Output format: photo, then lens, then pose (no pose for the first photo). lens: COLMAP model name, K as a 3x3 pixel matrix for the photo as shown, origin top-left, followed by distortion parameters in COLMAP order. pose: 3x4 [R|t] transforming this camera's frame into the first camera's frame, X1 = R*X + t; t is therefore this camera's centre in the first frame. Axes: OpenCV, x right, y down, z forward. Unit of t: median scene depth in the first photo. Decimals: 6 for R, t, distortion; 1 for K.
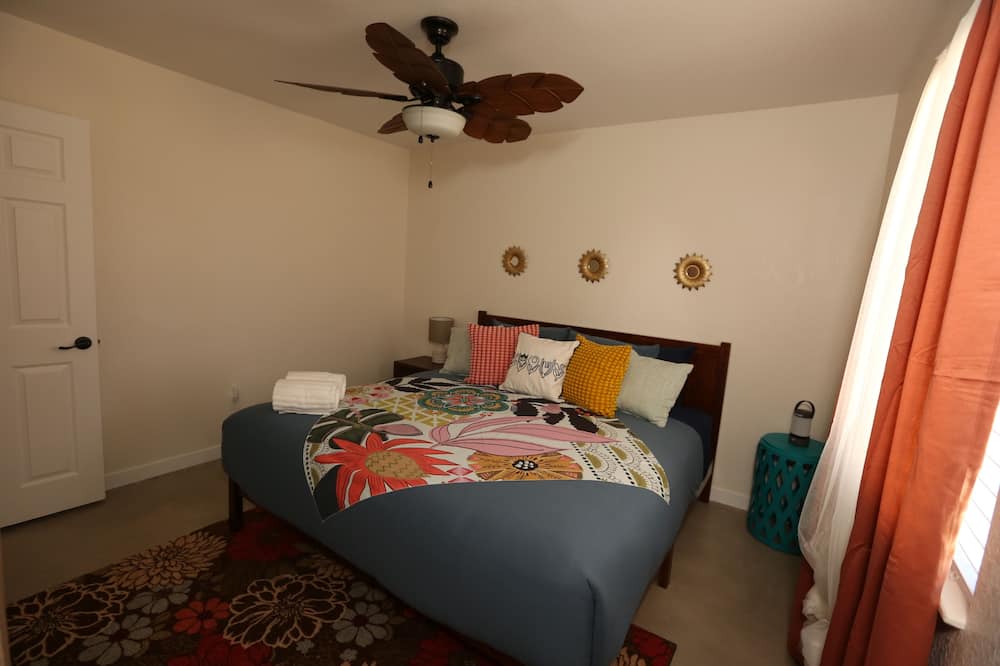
lens RADIAL K [[458.4, 0, 499.3], [0, 458.4, 325.7], [0, 0, 1]] dist [-0.050712, 0.014846]
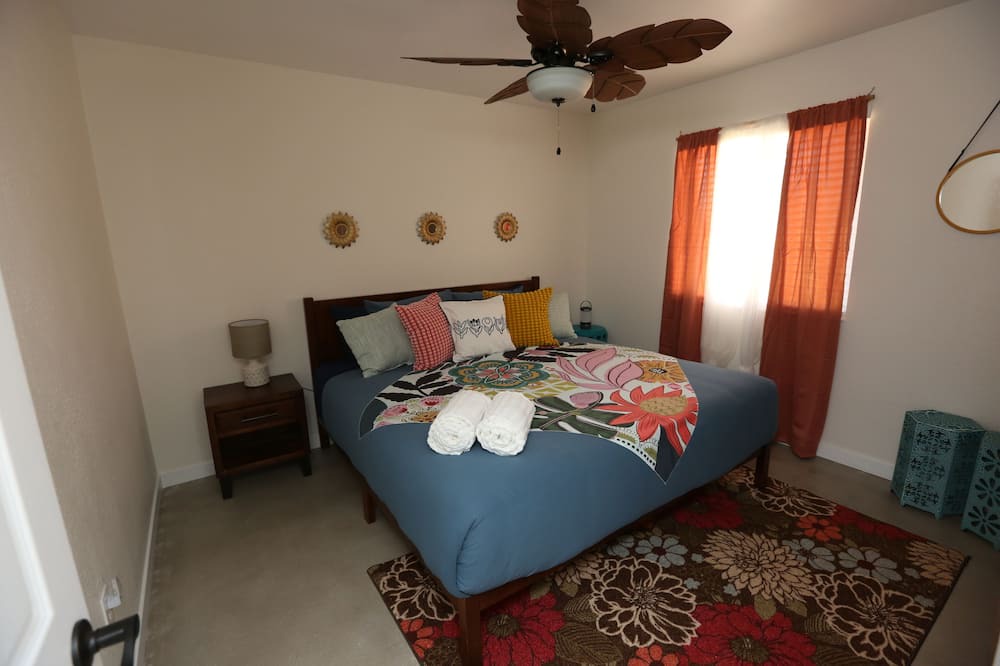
lens RADIAL K [[458.4, 0, 499.3], [0, 458.4, 325.7], [0, 0, 1]] dist [-0.050712, 0.014846]
pose [[0.370590, -0.252815, 0.893727, -1.150553], [0.163779, 0.964951, 0.205050, -0.169213], [-0.914242, 0.070385, 0.399007, 0.748542]]
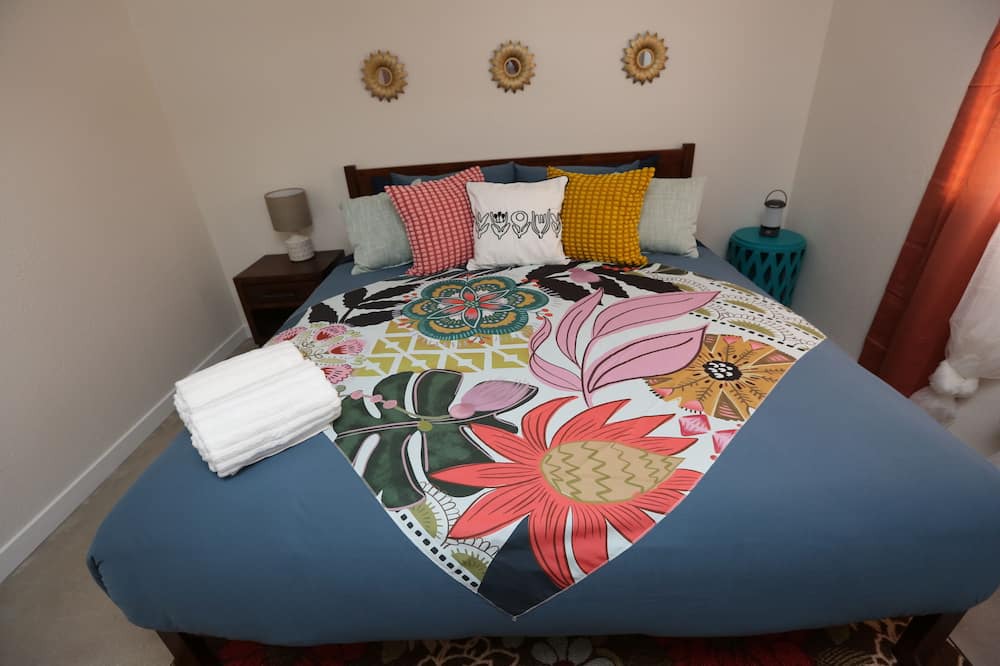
lens RADIAL K [[458.4, 0, 499.3], [0, 458.4, 325.7], [0, 0, 1]] dist [-0.050712, 0.014846]
pose [[0.825652, -0.358882, 0.435319, -0.425363], [0.184792, 0.901060, 0.392357, -0.075358], [-0.533058, -0.243507, 0.810280, 0.546408]]
